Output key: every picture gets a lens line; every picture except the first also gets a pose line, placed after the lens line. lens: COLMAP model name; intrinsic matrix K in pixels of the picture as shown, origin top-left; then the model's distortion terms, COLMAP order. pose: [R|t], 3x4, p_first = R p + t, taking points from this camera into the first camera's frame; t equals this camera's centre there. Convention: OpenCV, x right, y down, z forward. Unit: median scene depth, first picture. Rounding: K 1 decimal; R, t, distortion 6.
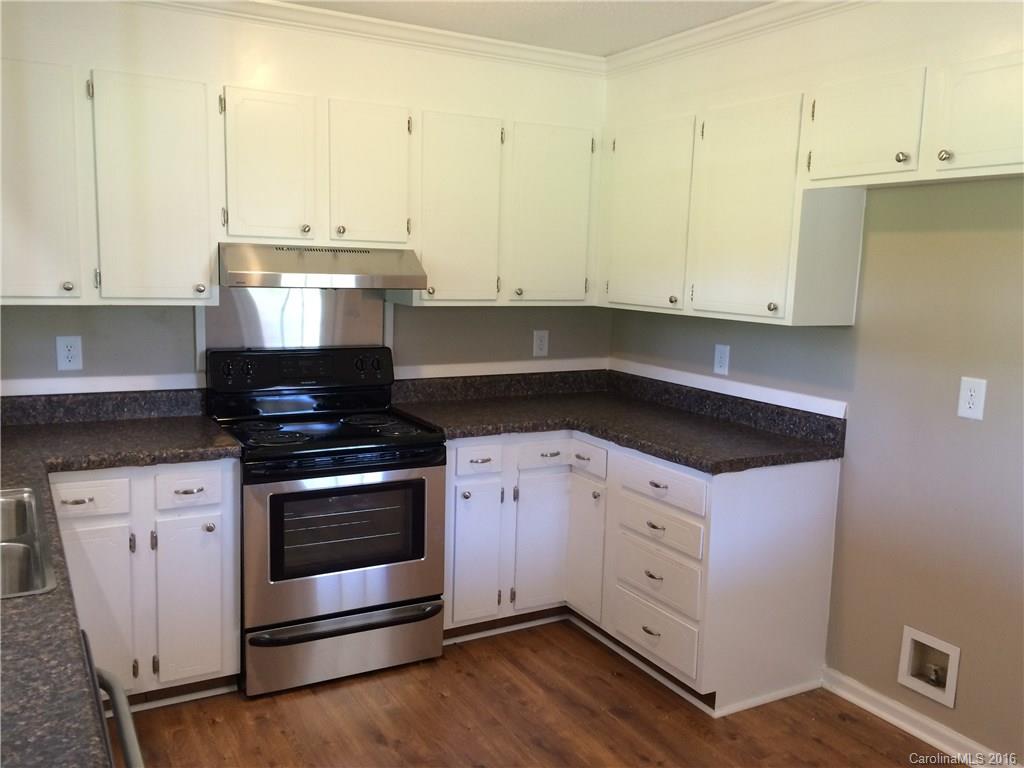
lens RADIAL K [[875.7, 0, 511.8], [0, 875.7, 385.6], [0, 0, 1]] dist [0.070229, -0.089521]
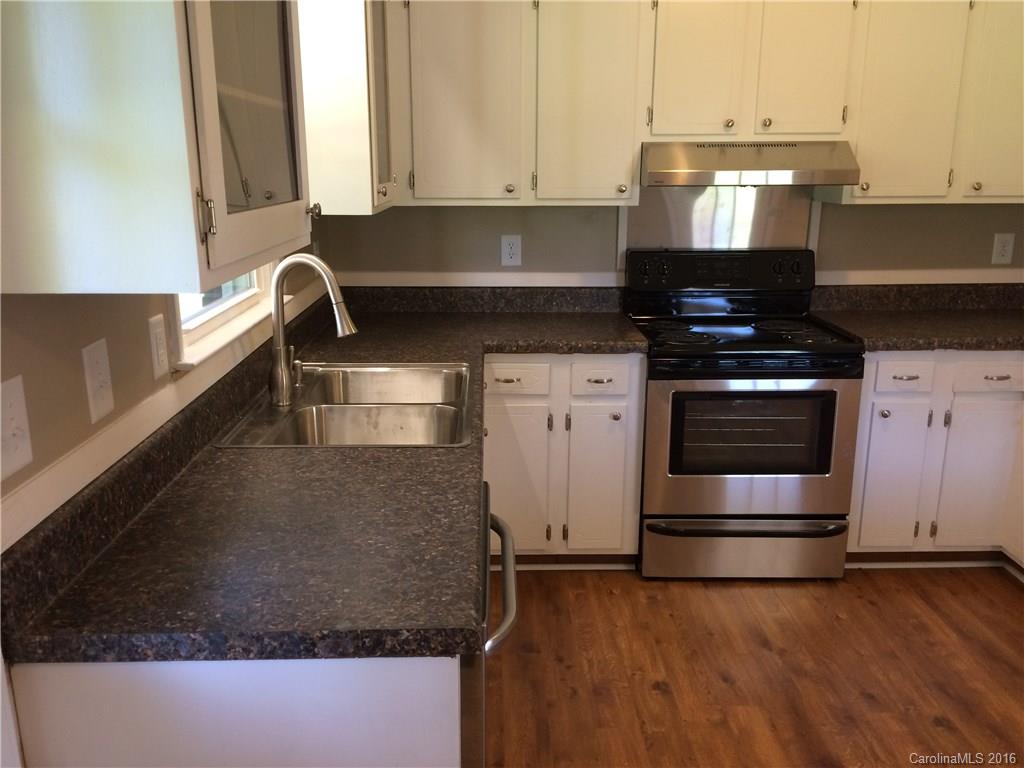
lens RADIAL K [[875.7, 0, 509.4], [0, 875.7, 388.8], [0, 0, 1]] dist [0.070229, -0.089521]
pose [[0.880405, 0.089660, -0.465669, 0.032366], [-0.041131, 0.992701, 0.113372, 0.011601], [0.472435, -0.080660, 0.877667, 0.009145]]
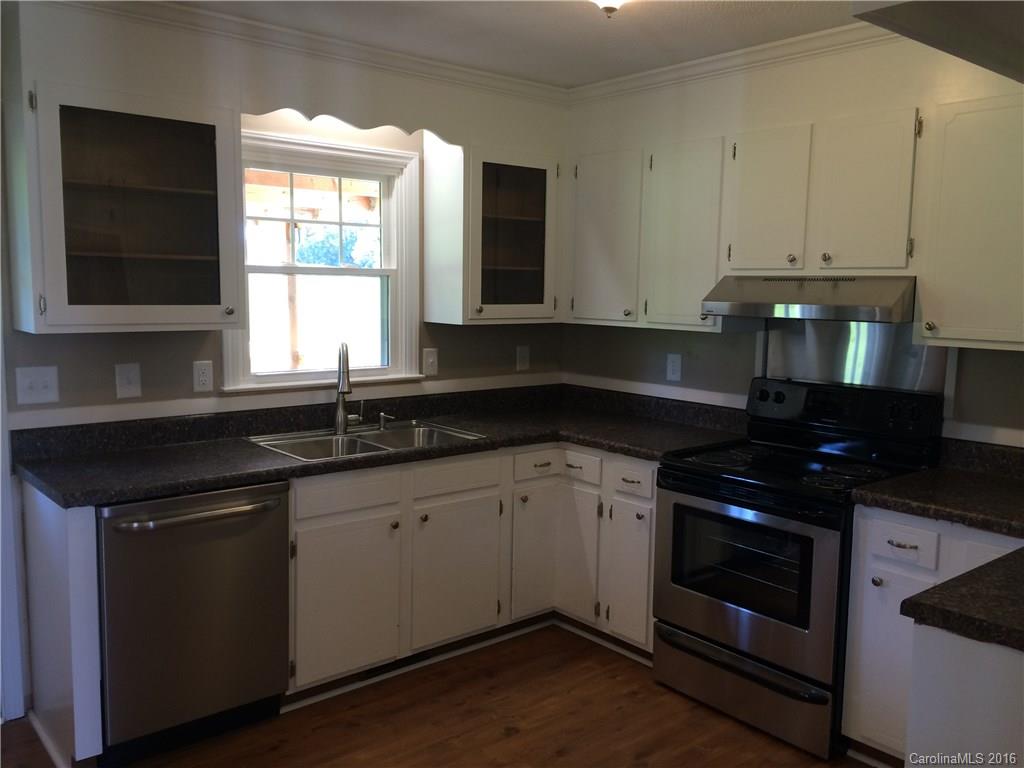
lens RADIAL K [[875.7, 0, 512.4], [0, 875.7, 385.2], [0, 0, 1]] dist [0.070229, -0.089521]
pose [[0.184754, 0.085637, -0.979047, 0.695813], [-0.148824, 0.987146, 0.058261, -0.050284], [0.971451, 0.134942, 0.195124, 0.531971]]
